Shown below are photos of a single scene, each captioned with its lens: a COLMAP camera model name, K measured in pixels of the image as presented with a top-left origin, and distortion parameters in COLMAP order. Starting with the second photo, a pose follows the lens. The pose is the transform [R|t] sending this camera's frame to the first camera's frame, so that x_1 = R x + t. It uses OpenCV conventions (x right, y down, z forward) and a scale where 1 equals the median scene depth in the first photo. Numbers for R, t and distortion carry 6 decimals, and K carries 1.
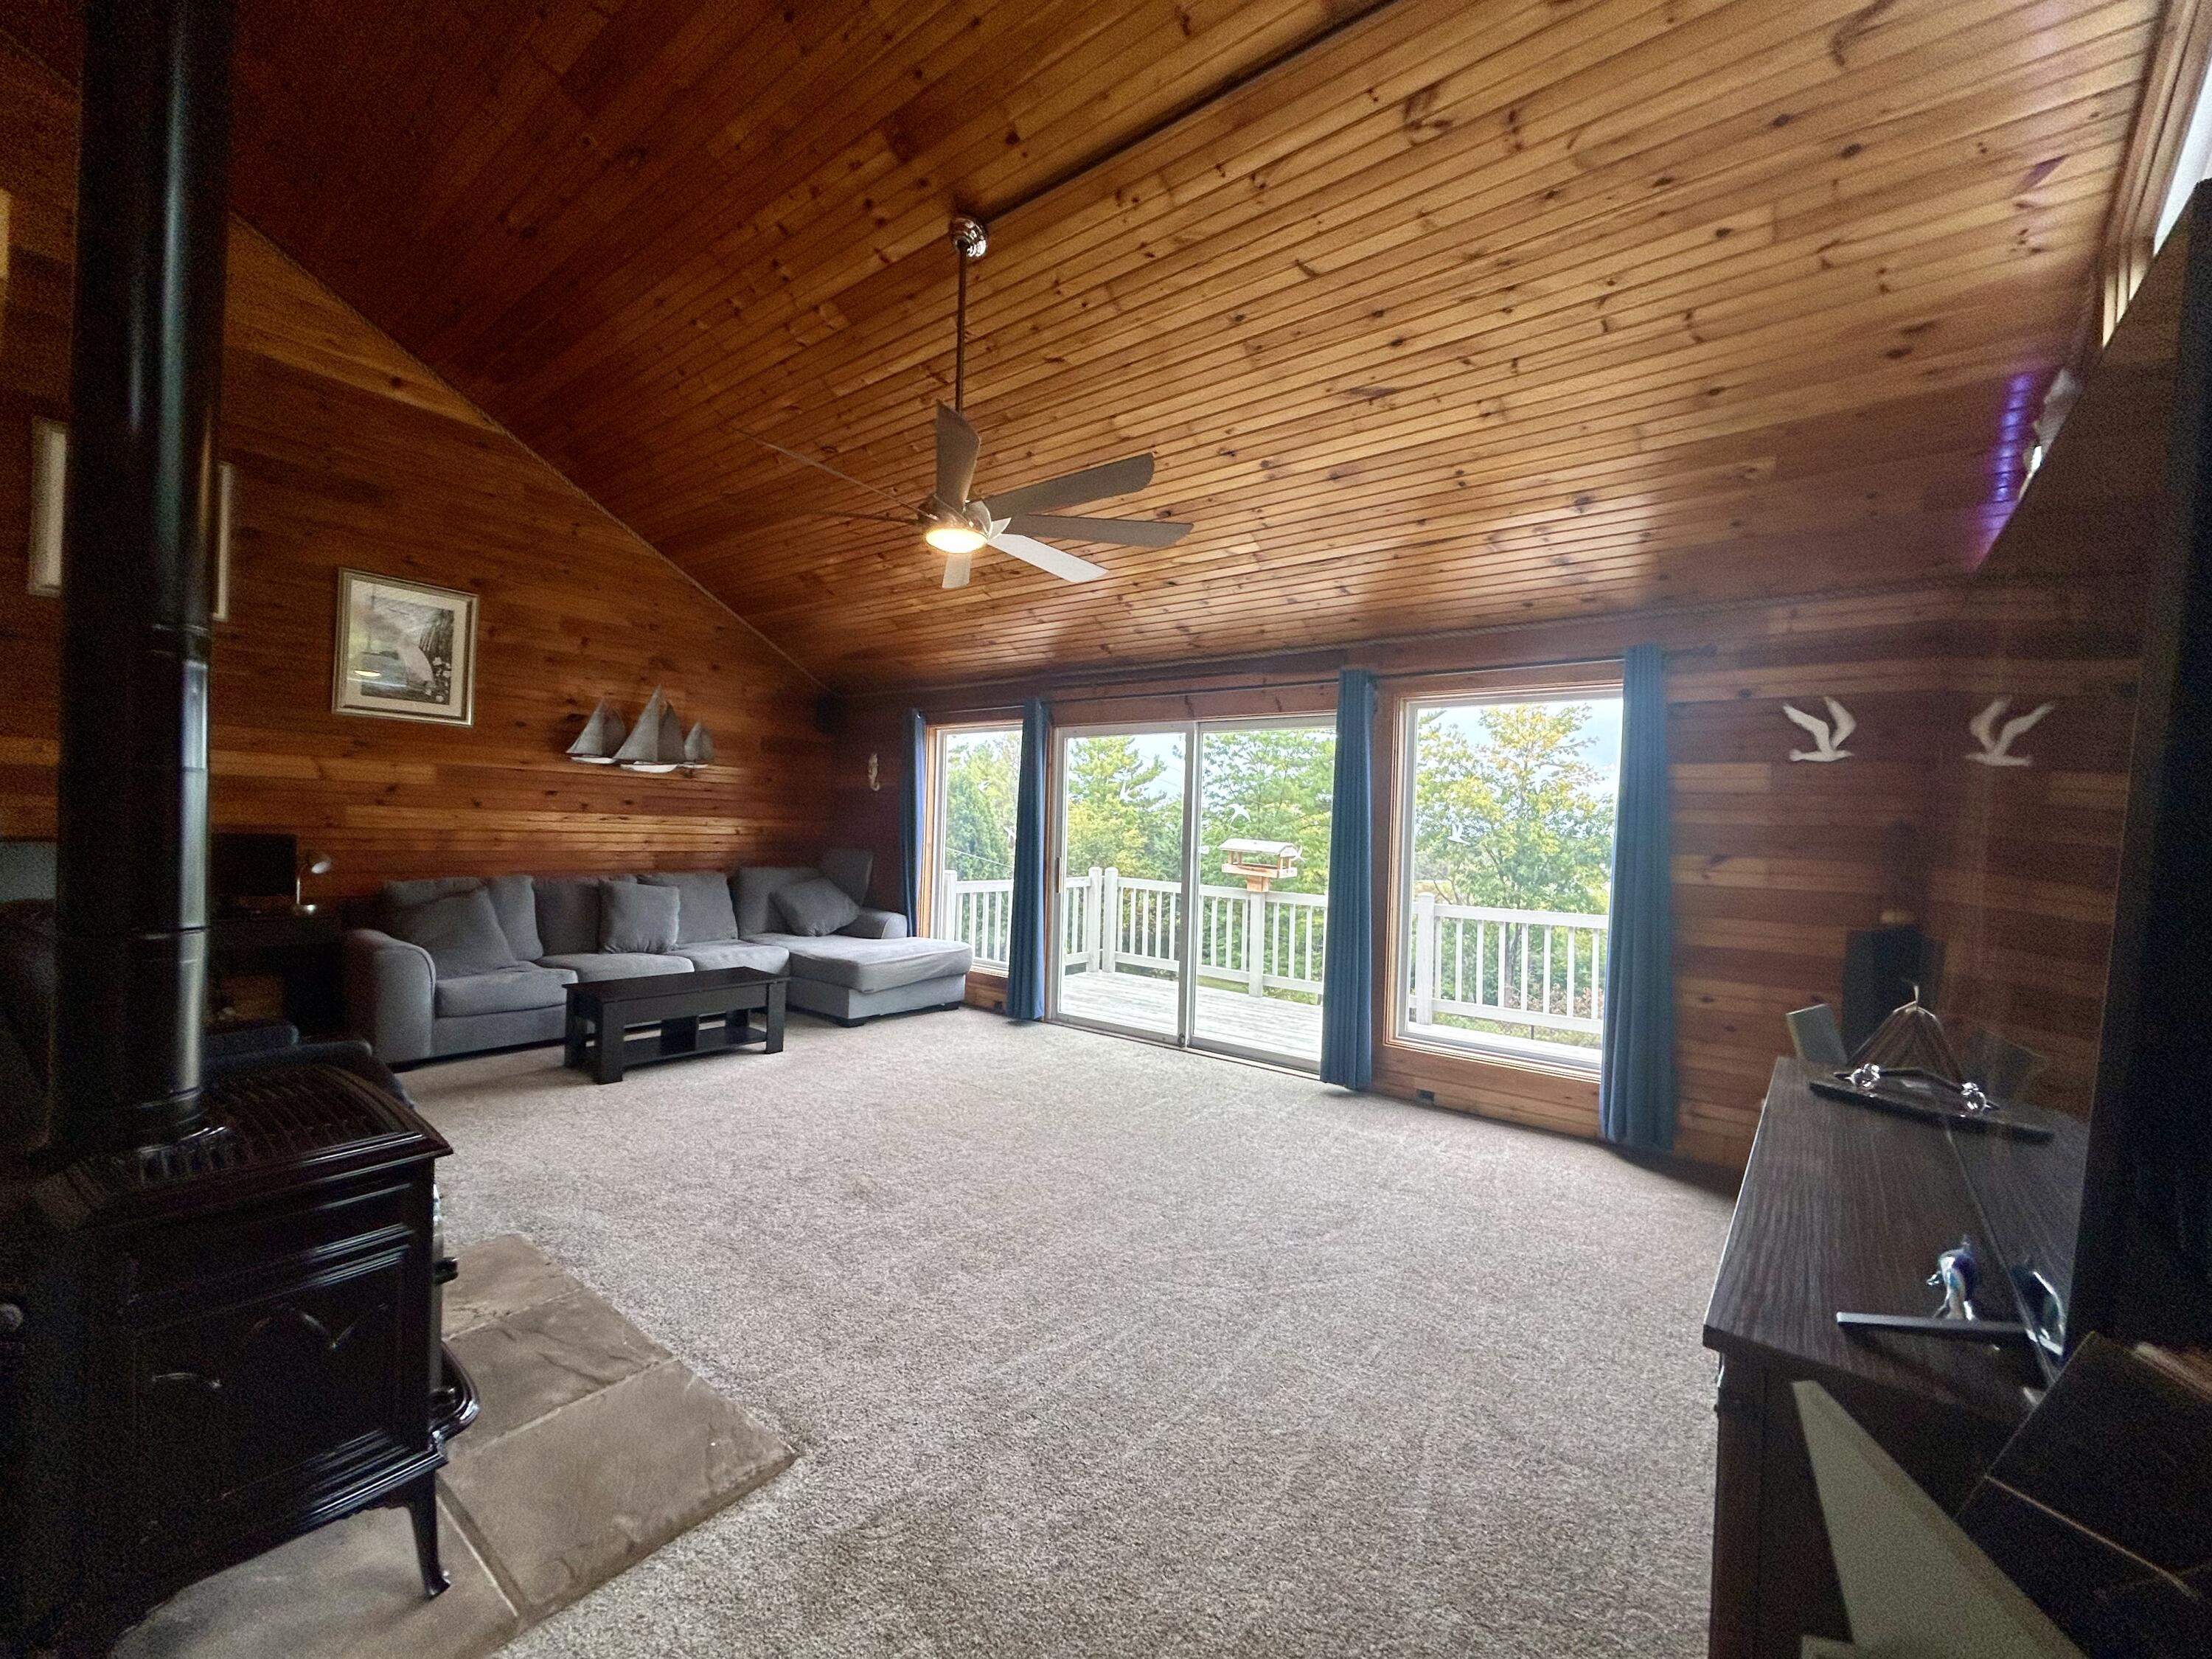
lens RADIAL K [[894.5, 0, 1109.3], [0, 894.5, 828.1], [0, 0, 1]] dist [-0.000784, 0.000127]
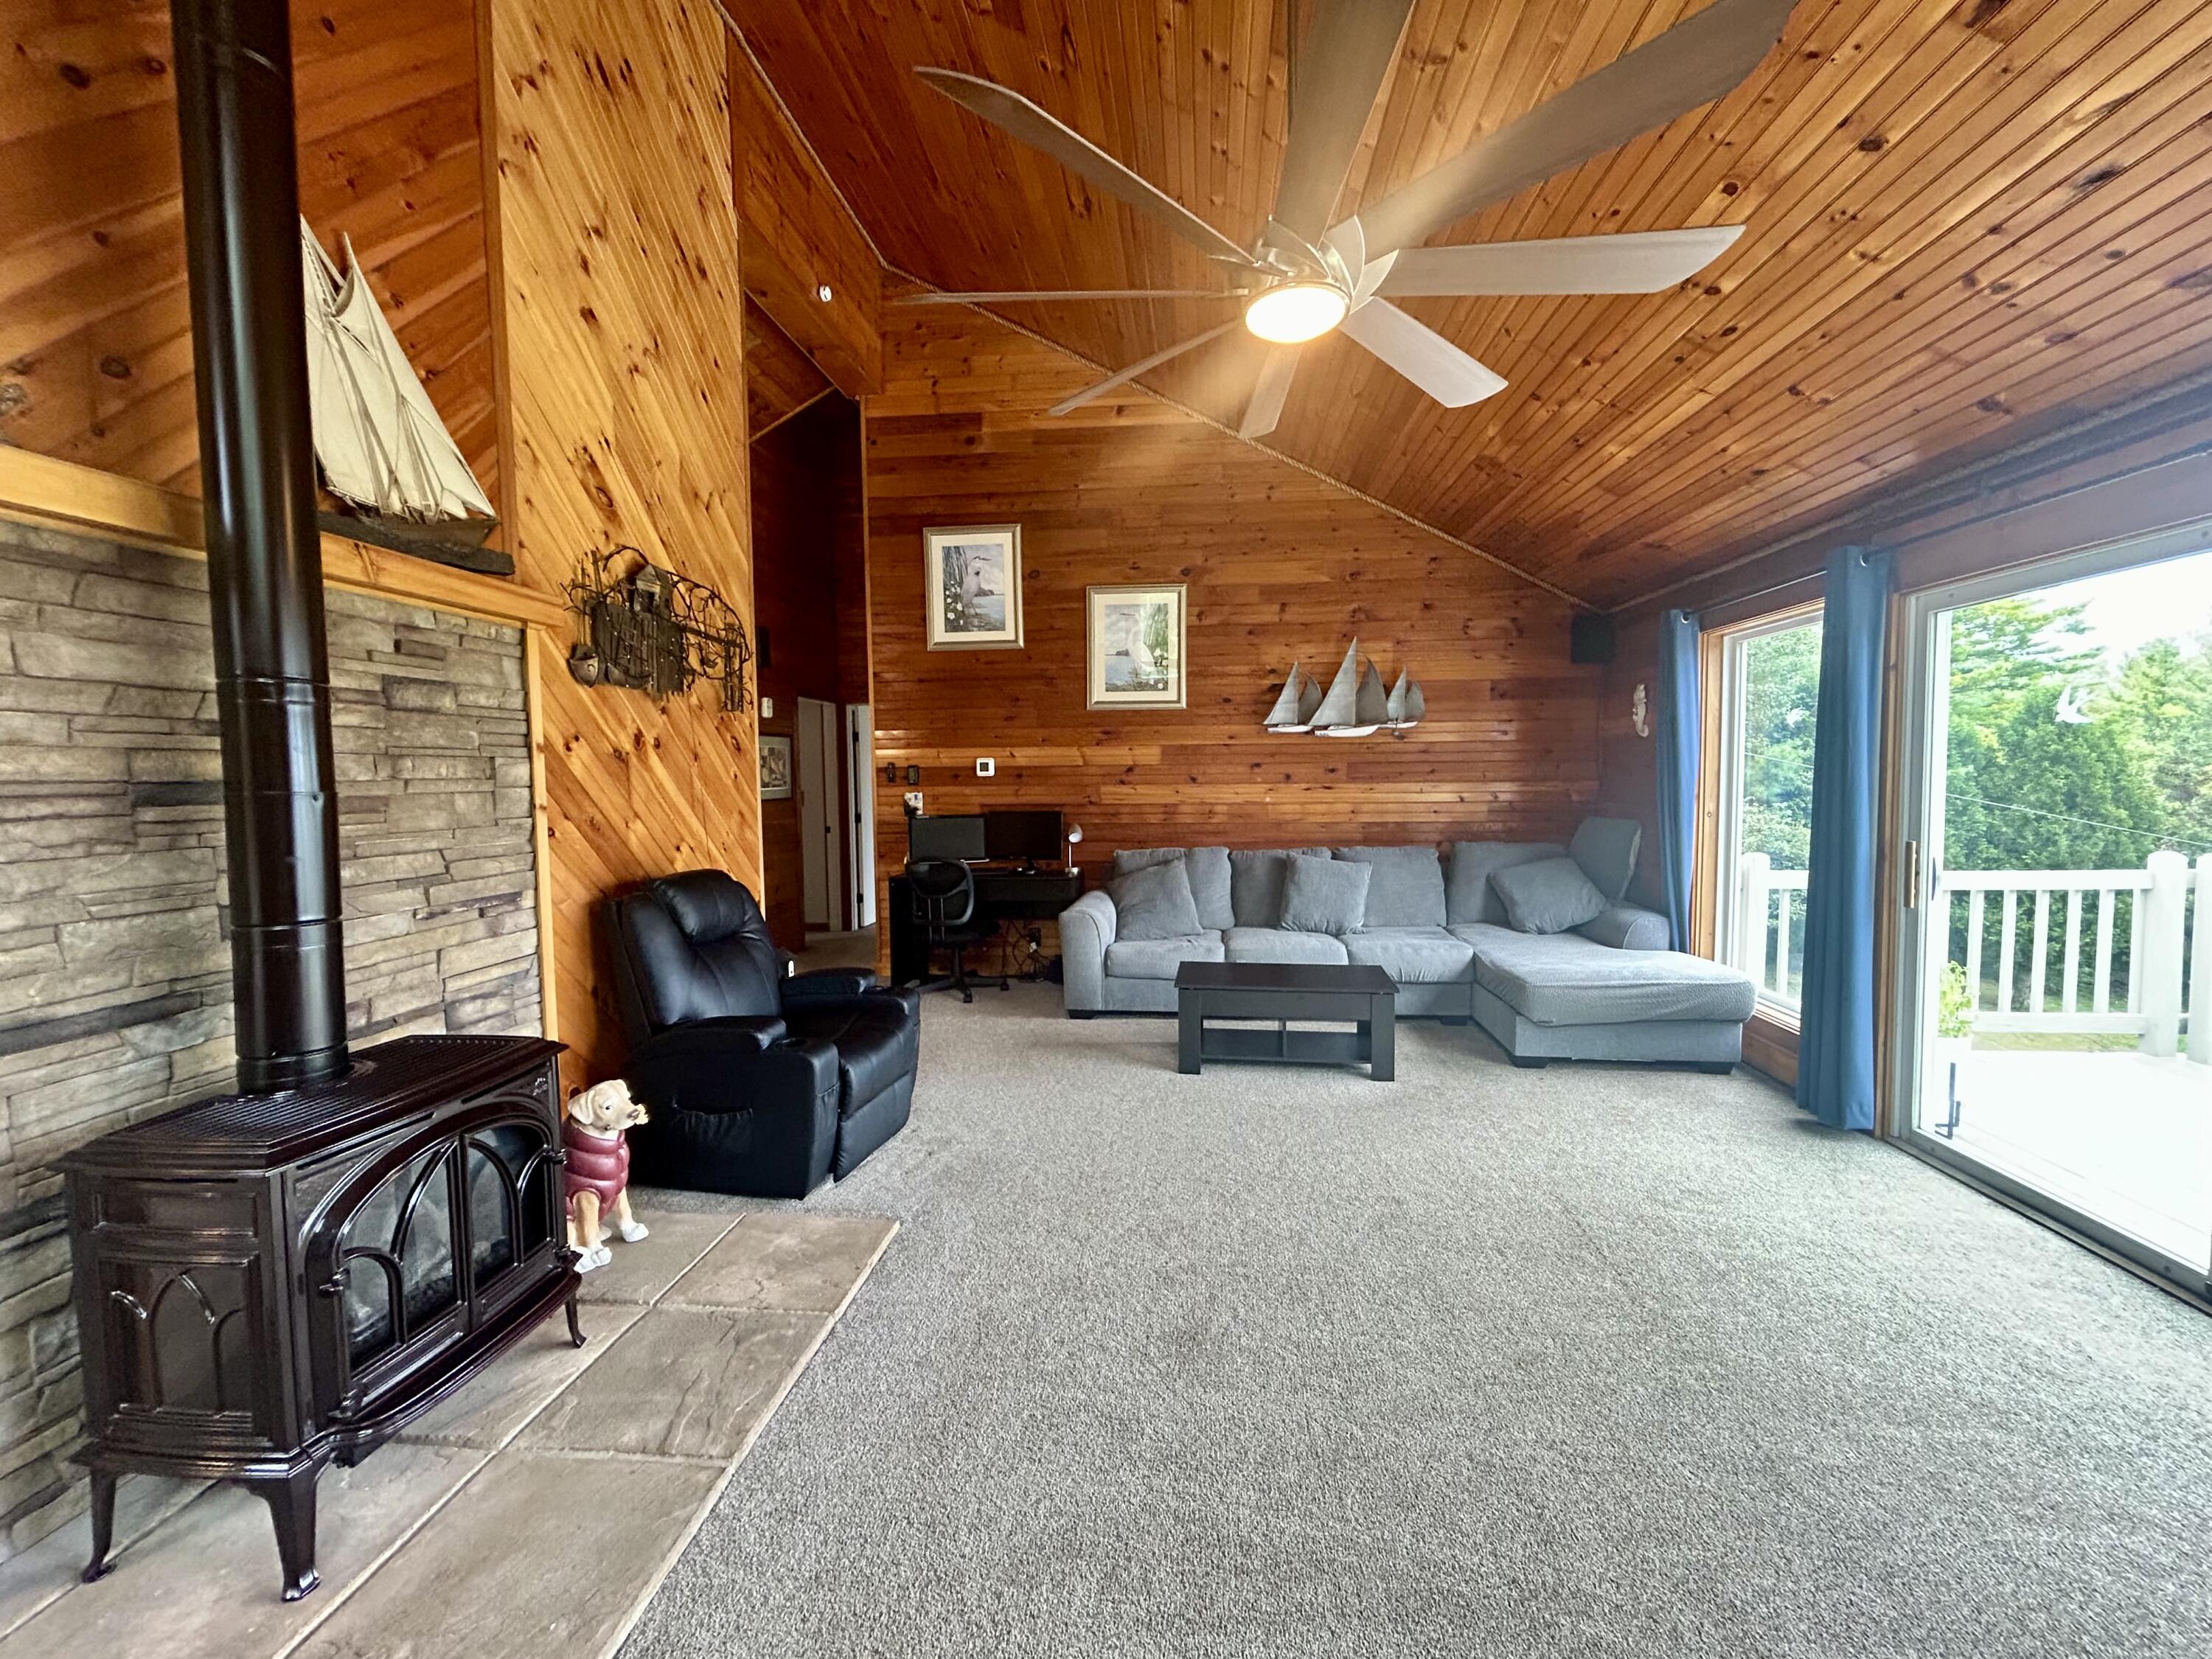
lens RADIAL K [[894.5, 0, 1109.3], [0, 894.5, 828.1], [0, 0, 1]] dist [-0.000784, 0.000127]
pose [[0.526817, 0.012268, -0.849890, 0.150343], [0.029159, 0.999046, 0.032496, -0.006100], [0.849478, -0.041901, 0.525957, 0.331908]]
